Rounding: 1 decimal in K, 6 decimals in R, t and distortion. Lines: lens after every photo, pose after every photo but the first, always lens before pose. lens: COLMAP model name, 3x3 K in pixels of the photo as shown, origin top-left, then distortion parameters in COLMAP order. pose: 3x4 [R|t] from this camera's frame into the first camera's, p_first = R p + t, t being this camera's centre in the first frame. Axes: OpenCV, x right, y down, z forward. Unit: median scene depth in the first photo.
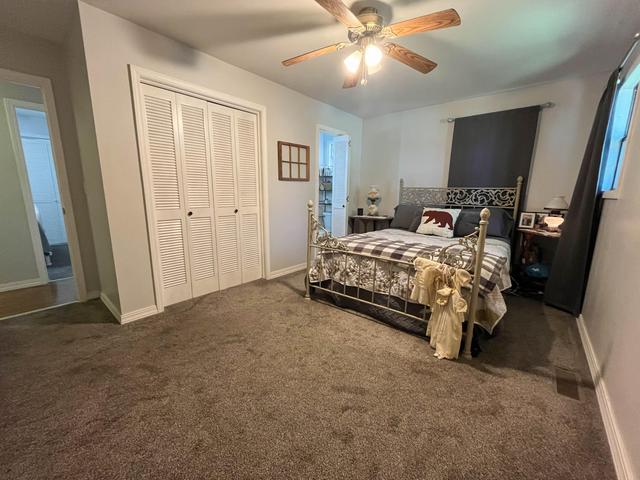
lens RADIAL K [[258.2, 0, 319.4], [0, 258.2, 240.4], [0, 0, 1]] dist [-0.002452, -0.000585]
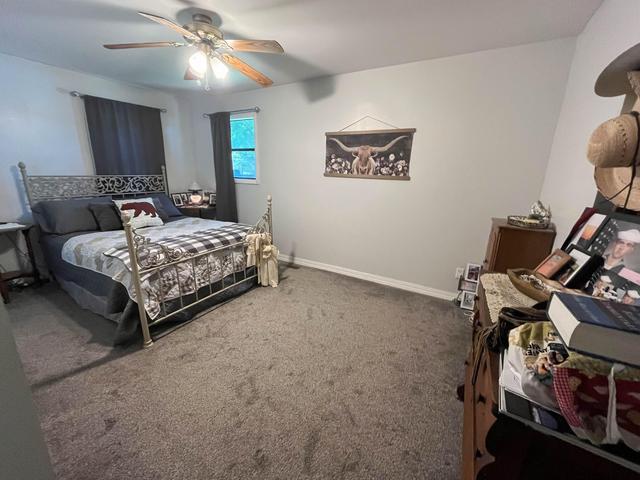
lens RADIAL K [[266.8, 0, 316.9], [0, 266.8, 240.3], [0, 0, 1]] dist [-0.000160, -0.000765]
pose [[-0.156615, -0.269179, 0.950271, -0.659350], [0.164024, 0.941694, 0.293782, -0.169093], [-0.973945, 0.201878, -0.103332, 0.494351]]
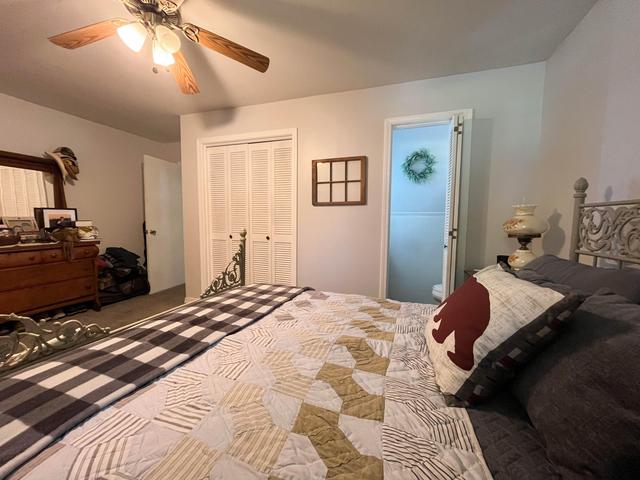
lens RADIAL K [[258.2, 0, 319.4], [0, 258.2, 240.4], [0, 0, 1]] dist [-0.002452, -0.000585]
pose [[0.370242, 0.062781, -0.926811, 0.656237], [-0.181632, 0.983349, -0.005947, -0.126898], [0.911005, 0.170540, 0.375480, 0.753949]]
